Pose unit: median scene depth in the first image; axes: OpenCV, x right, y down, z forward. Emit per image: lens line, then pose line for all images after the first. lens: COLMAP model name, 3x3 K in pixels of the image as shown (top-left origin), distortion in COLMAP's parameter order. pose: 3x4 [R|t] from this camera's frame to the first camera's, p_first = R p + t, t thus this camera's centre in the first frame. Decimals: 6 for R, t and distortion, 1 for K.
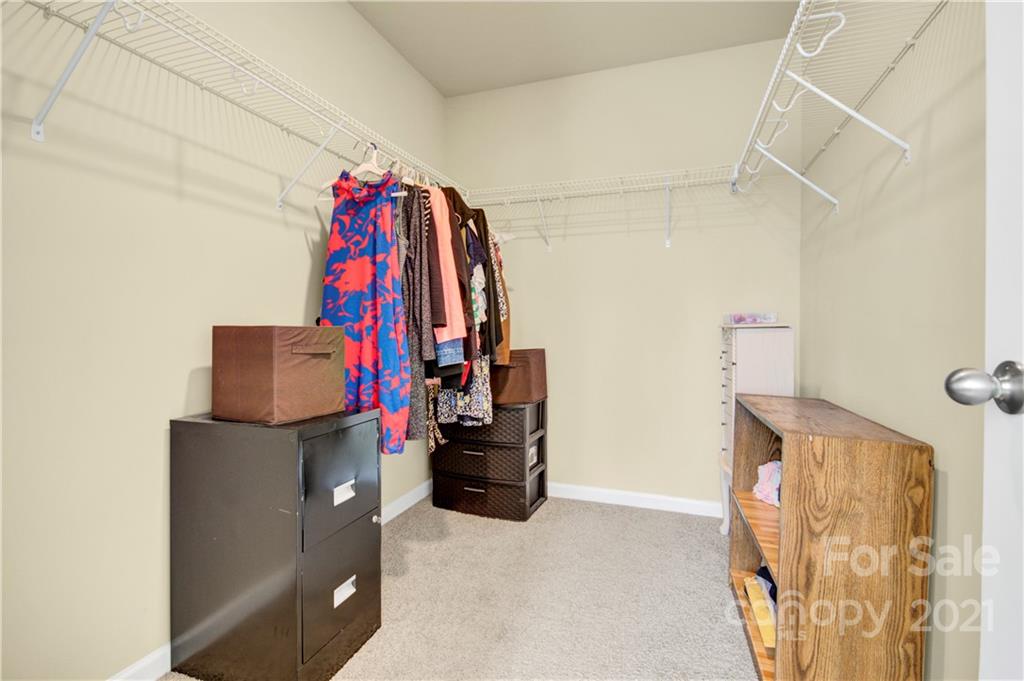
lens RADIAL K [[480.0, 0, 508.4], [0, 480.0, 331.2], [0, 0, 1]] dist [0.000609, -0.000304]
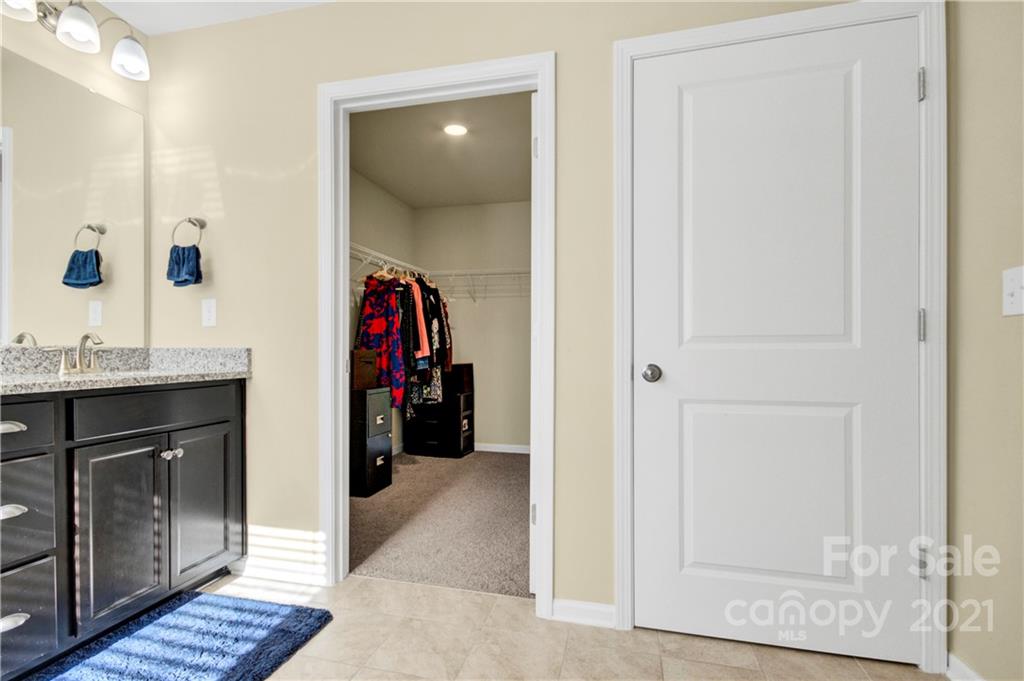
lens RADIAL K [[505.6, 0, 508.0], [0, 505.6, 355.3], [0, 0, 1]] dist [0.001376, -0.000245]
pose [[0.995281, 0.003266, 0.096975, 0.032382], [-0.003259, 0.999995, -0.000235, 0.009540], [-0.096976, -0.000082, 0.995287, -1.080821]]
